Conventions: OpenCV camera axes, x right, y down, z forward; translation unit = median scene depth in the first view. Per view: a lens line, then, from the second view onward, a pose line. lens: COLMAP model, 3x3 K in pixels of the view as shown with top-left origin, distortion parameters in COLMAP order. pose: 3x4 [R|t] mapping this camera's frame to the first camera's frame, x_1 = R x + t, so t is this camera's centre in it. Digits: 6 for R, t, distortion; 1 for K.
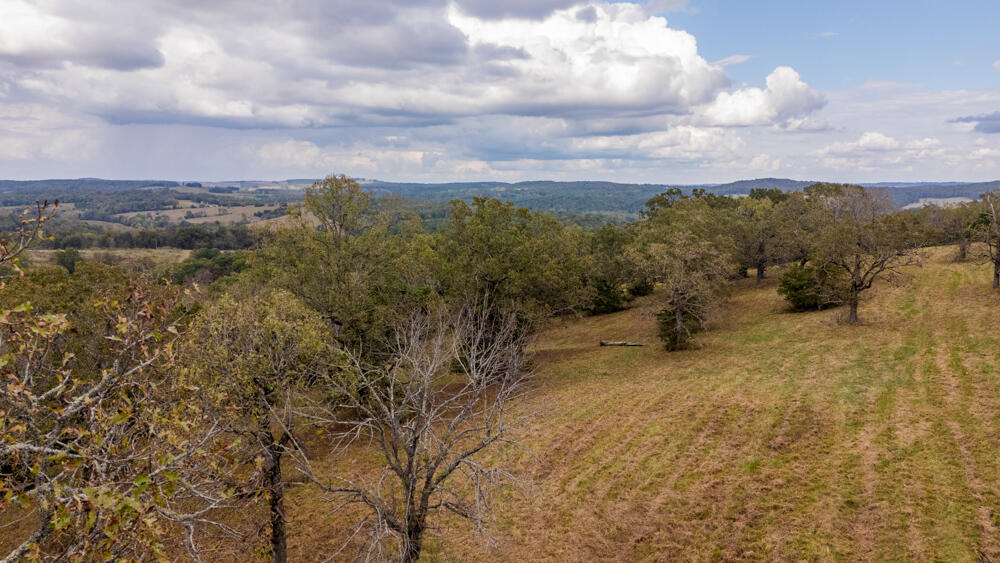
lens RADIAL K [[746.8, 0, 508.9], [0, 746.8, 262.7], [0, 0, 1]] dist [0.061761, -0.054988]
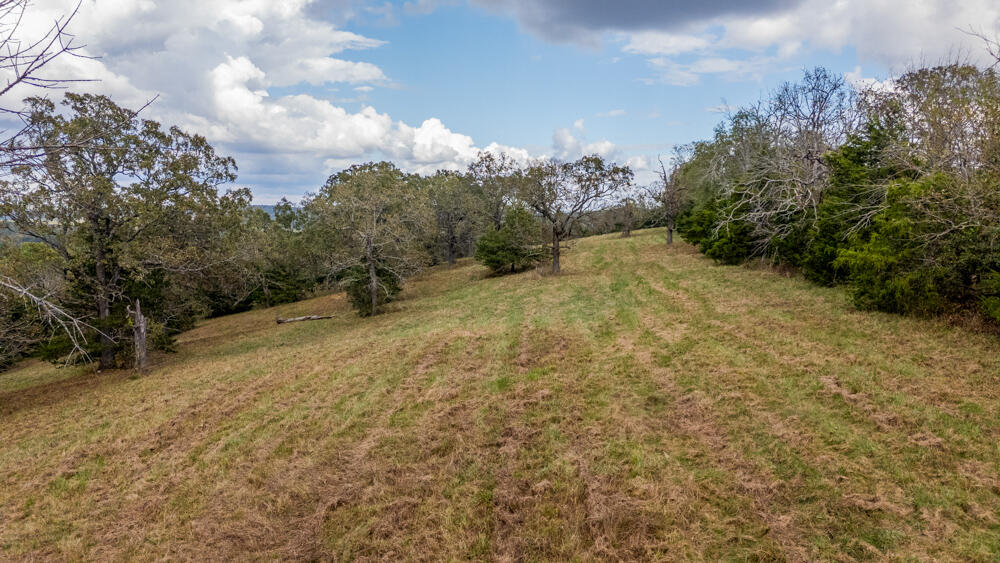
lens RADIAL K [[746.8, 0, 506.1], [0, 746.8, 273.8], [0, 0, 1]] dist [0.061761, -0.054988]
pose [[0.915816, -0.044589, 0.399114, 0.069137], [0.051035, 0.998682, -0.005533, 0.184421], [-0.398342, 0.025436, 0.916884, 0.403906]]
